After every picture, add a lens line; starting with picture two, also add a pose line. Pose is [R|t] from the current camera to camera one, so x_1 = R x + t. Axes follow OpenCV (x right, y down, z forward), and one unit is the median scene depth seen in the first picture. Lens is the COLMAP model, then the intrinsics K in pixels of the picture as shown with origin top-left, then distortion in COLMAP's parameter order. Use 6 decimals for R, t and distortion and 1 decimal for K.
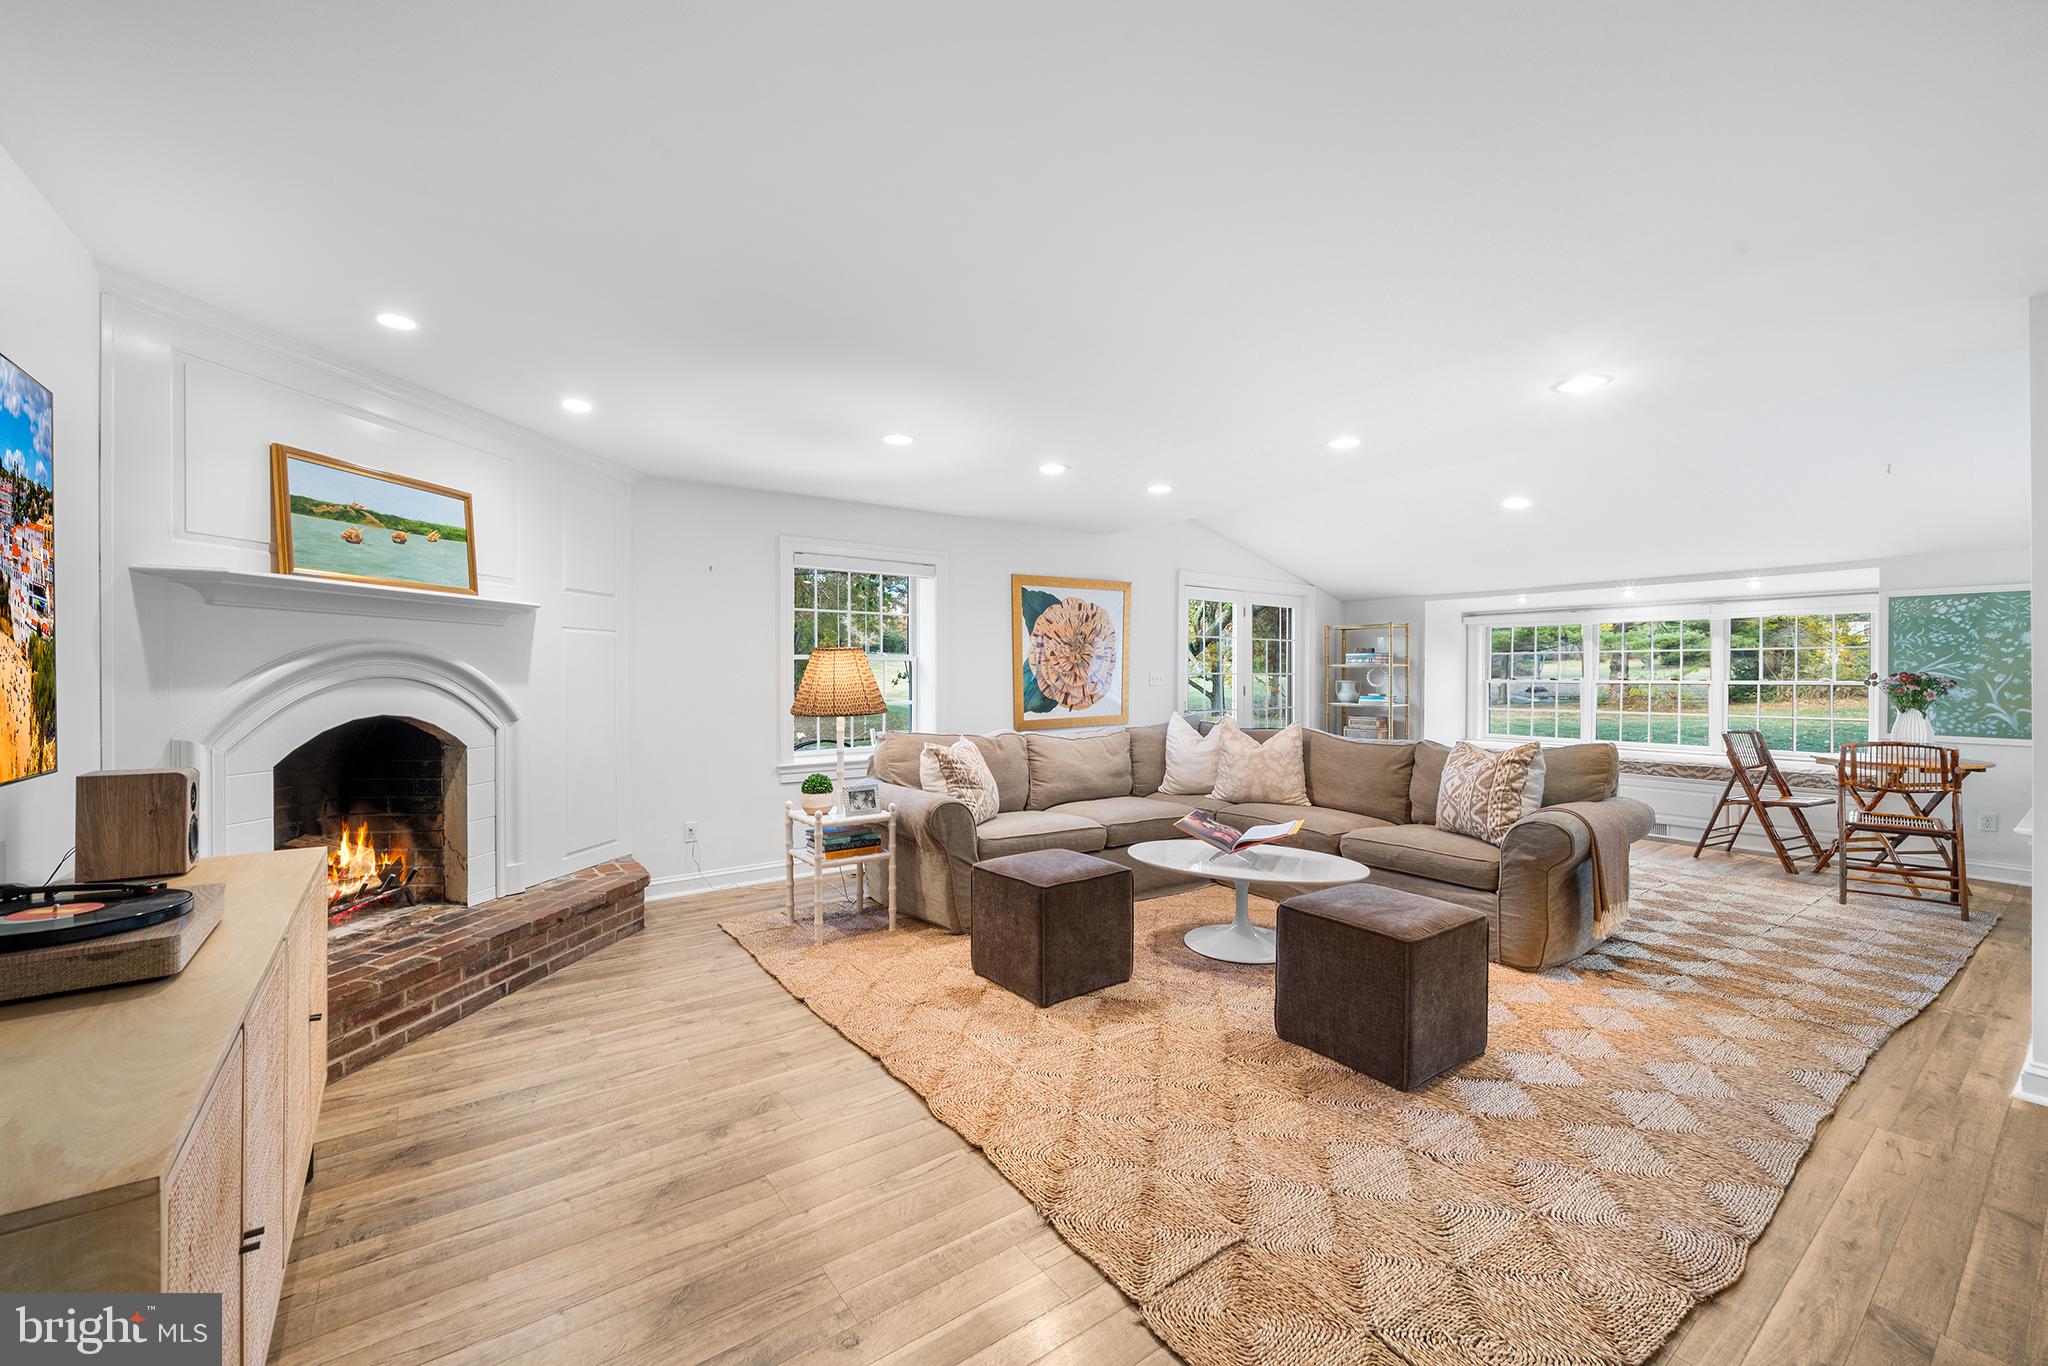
lens RADIAL K [[827.5, 0, 1018.5], [0, 827.5, 674.7], [0, 0, 1]] dist [0.001018, 0.000192]
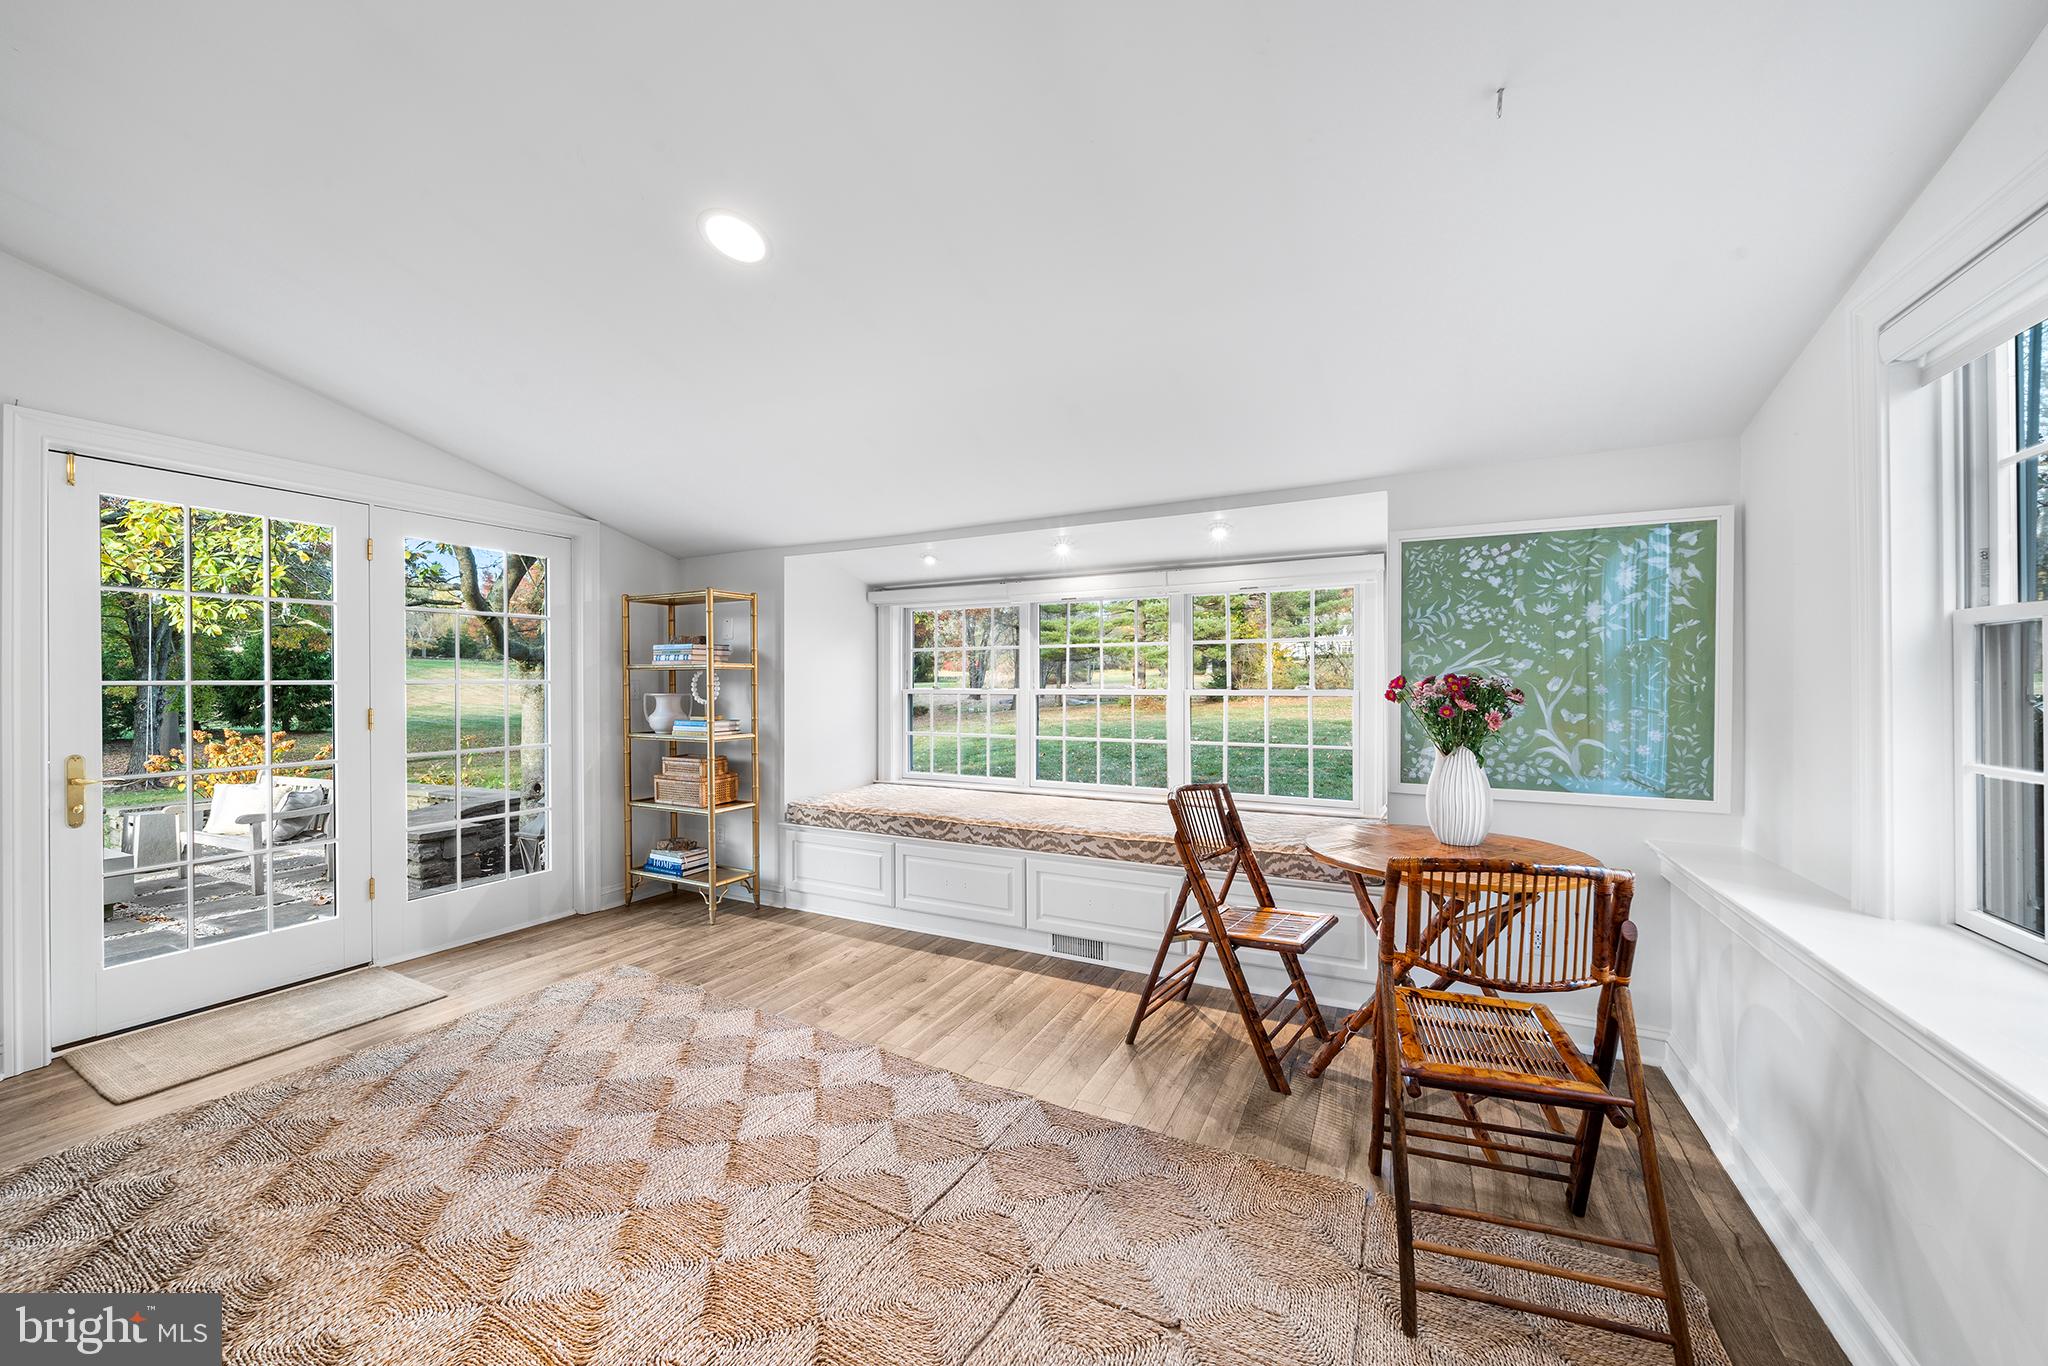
lens RADIAL K [[778.3, 0, 1024.0], [0, 778.3, 683.0], [0, 0, 1]] dist [-0.000703, -0.000003]
pose [[0.889881, -0.004279, 0.456172, 0.586112], [0.003738, 0.999991, 0.002088, 0.000395], [-0.456177, -0.000153, 0.889889, 0.654012]]
